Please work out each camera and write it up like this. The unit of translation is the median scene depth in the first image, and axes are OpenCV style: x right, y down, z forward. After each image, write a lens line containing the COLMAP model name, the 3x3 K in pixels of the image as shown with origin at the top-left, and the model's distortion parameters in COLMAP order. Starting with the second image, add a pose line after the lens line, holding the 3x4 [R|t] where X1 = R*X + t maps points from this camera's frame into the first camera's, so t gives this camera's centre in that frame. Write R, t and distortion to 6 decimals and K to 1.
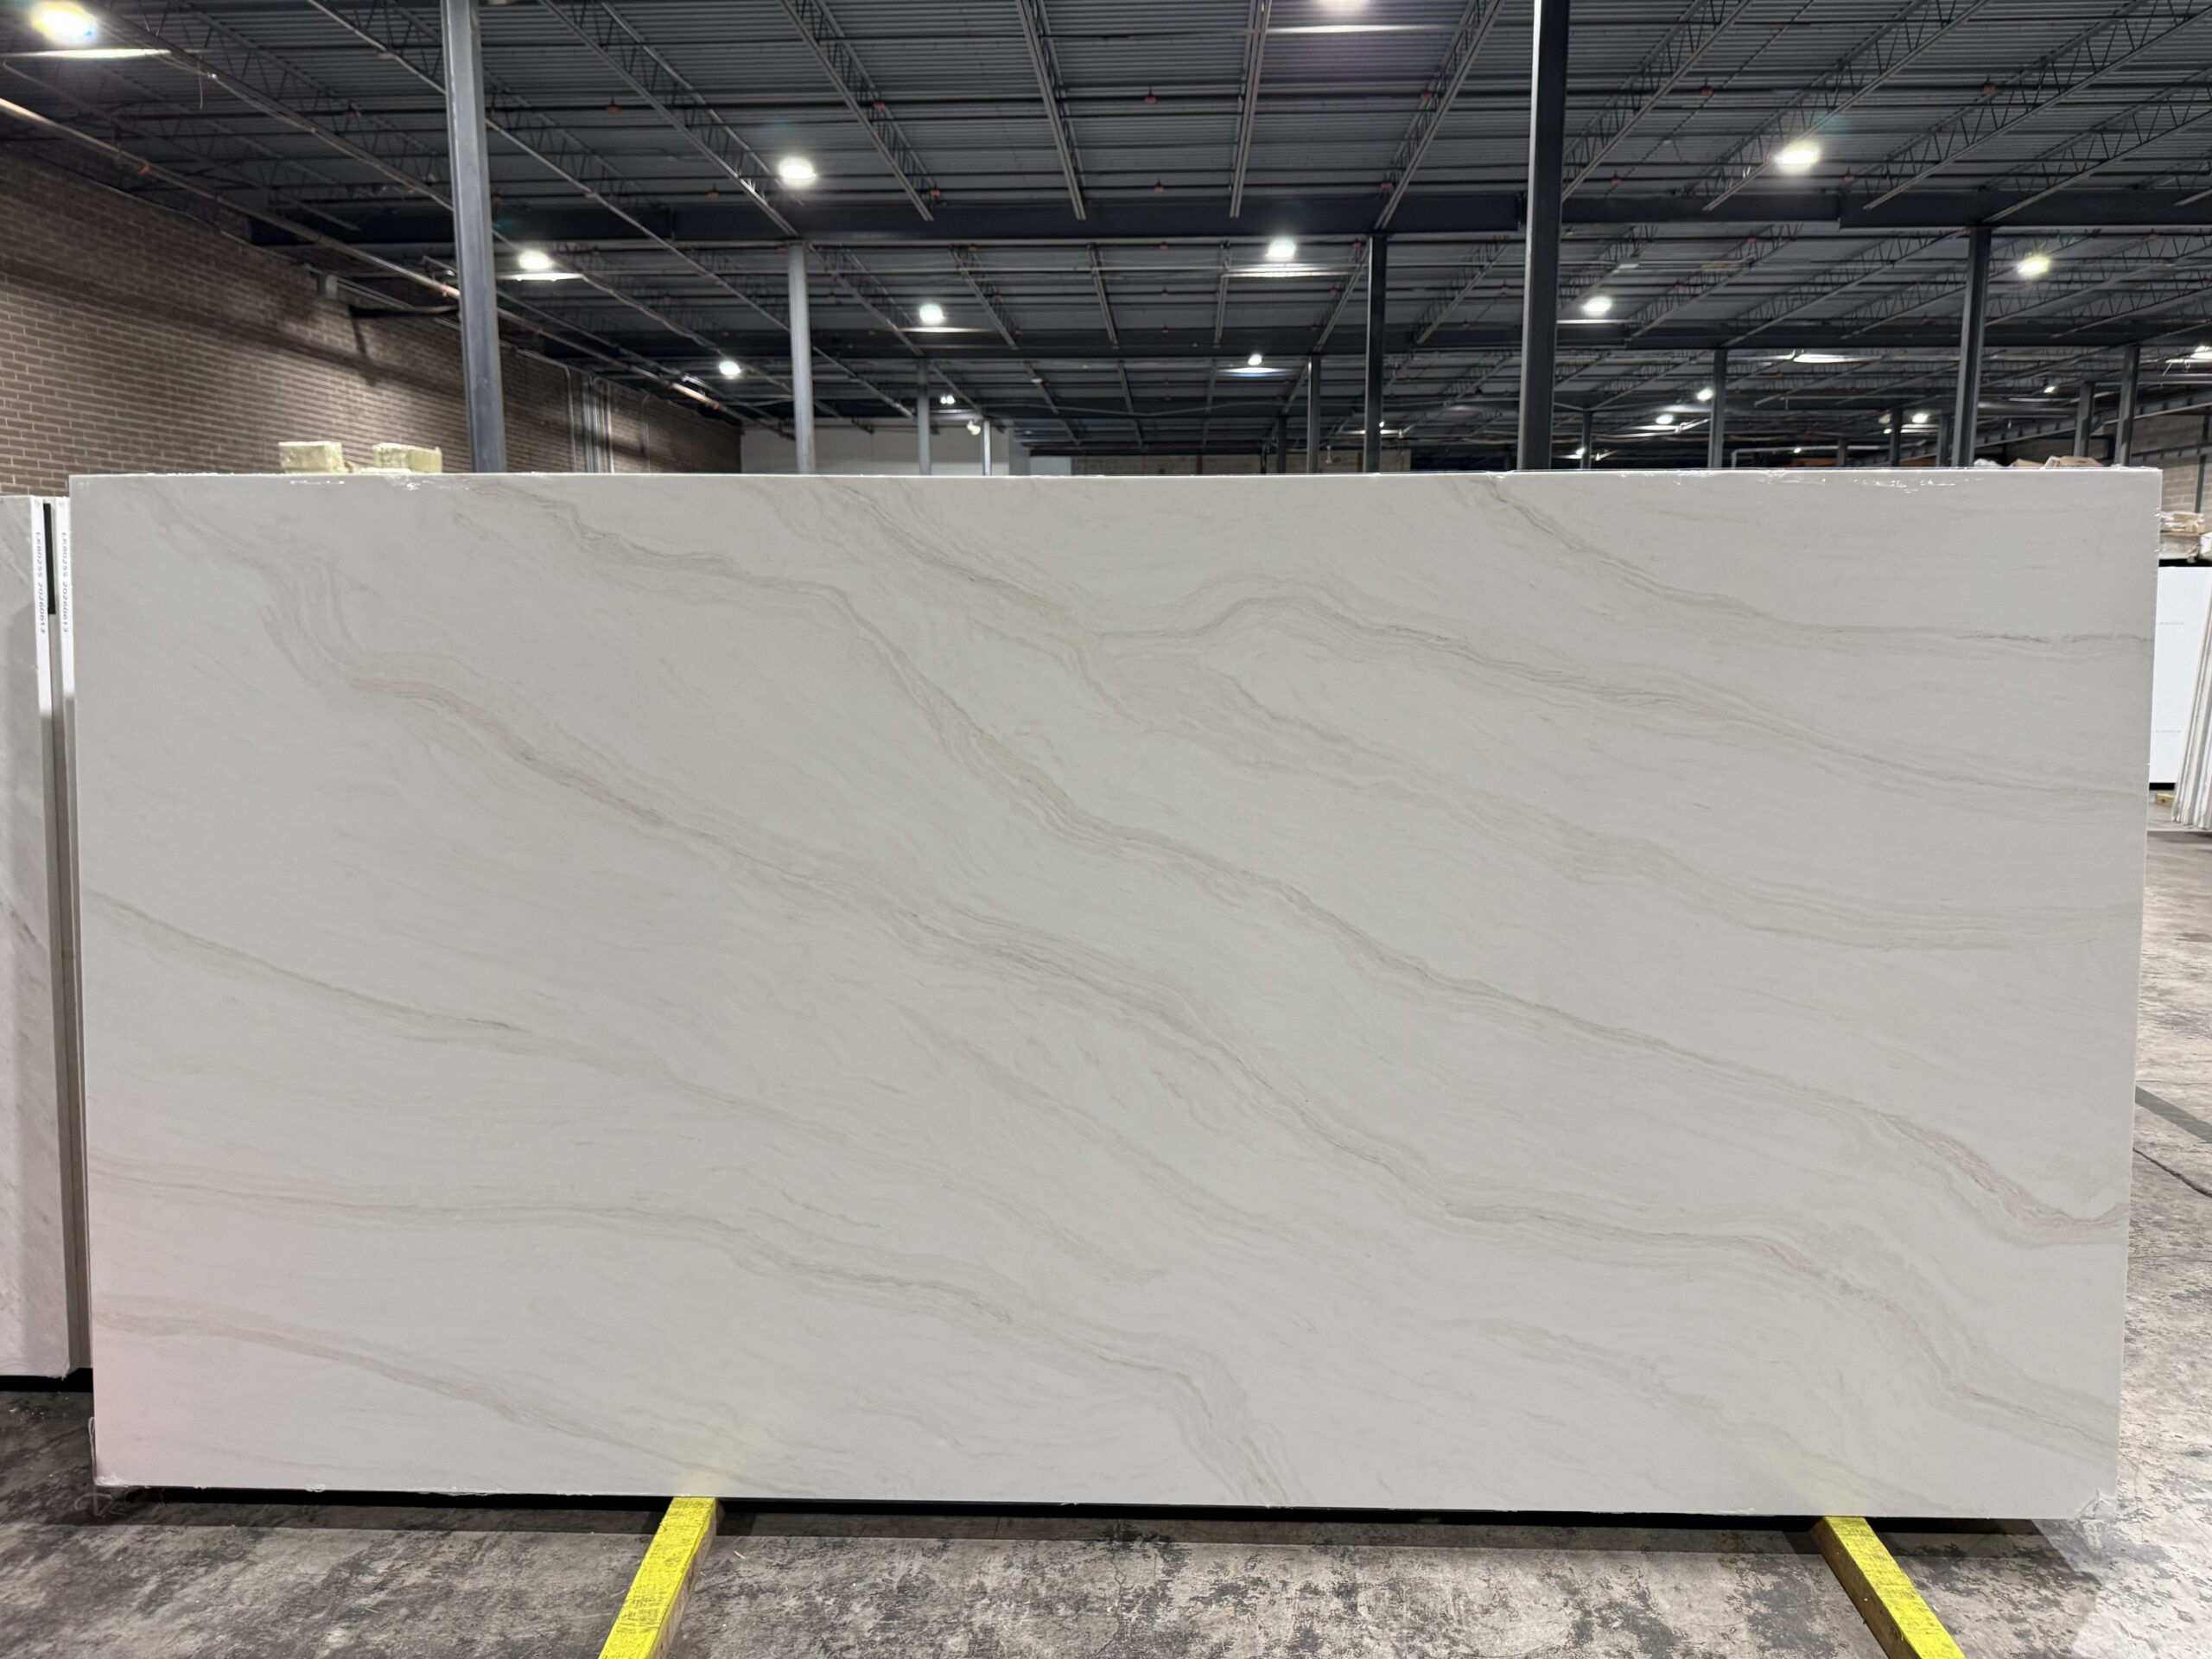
lens RADIAL K [[1546.3, 0, 1106.0], [0, 1546.3, 829.5], [0, 0, 1]] dist [0.080909, -0.128008]
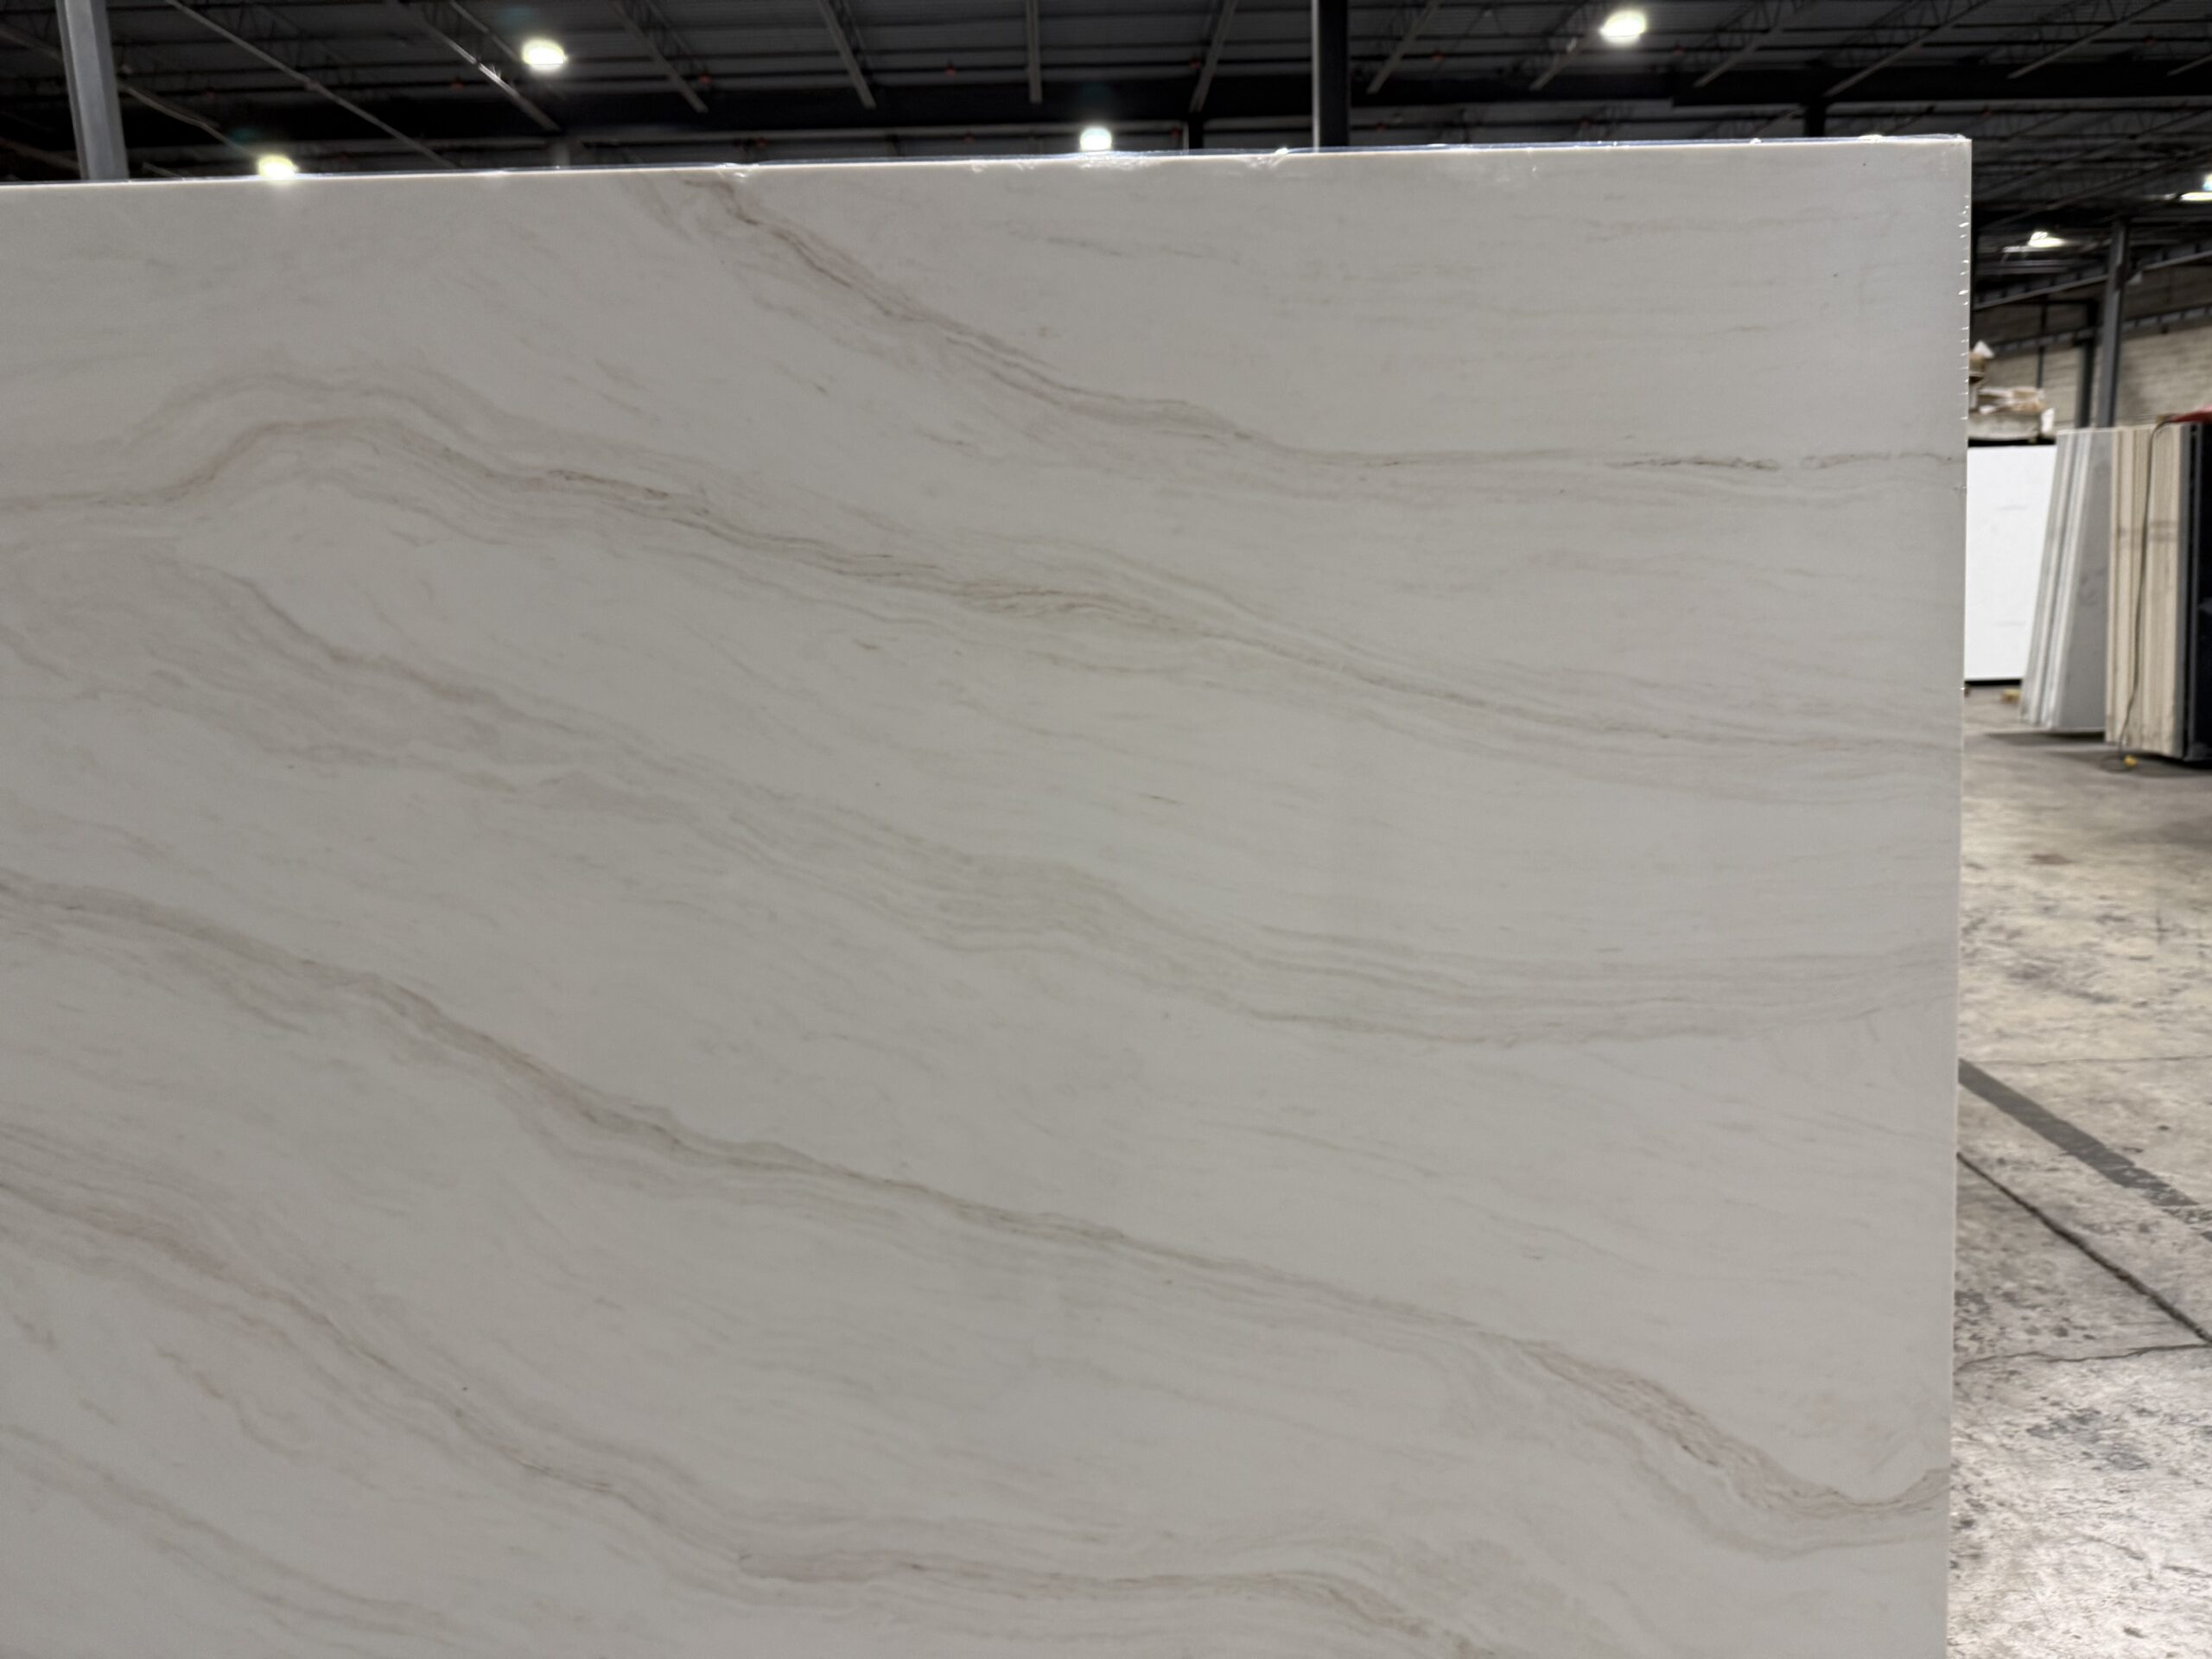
lens RADIAL K [[1715.8, 0, 1020.2], [0, 1715.8, 831.1], [0, 0, 1]] dist [0.144107, -0.255693]
pose [[0.995902, -0.044248, 0.078881, 0.281486], [0.041659, 0.998547, 0.034170, -0.026020], [-0.080278, -0.030744, 0.996298, 0.405894]]
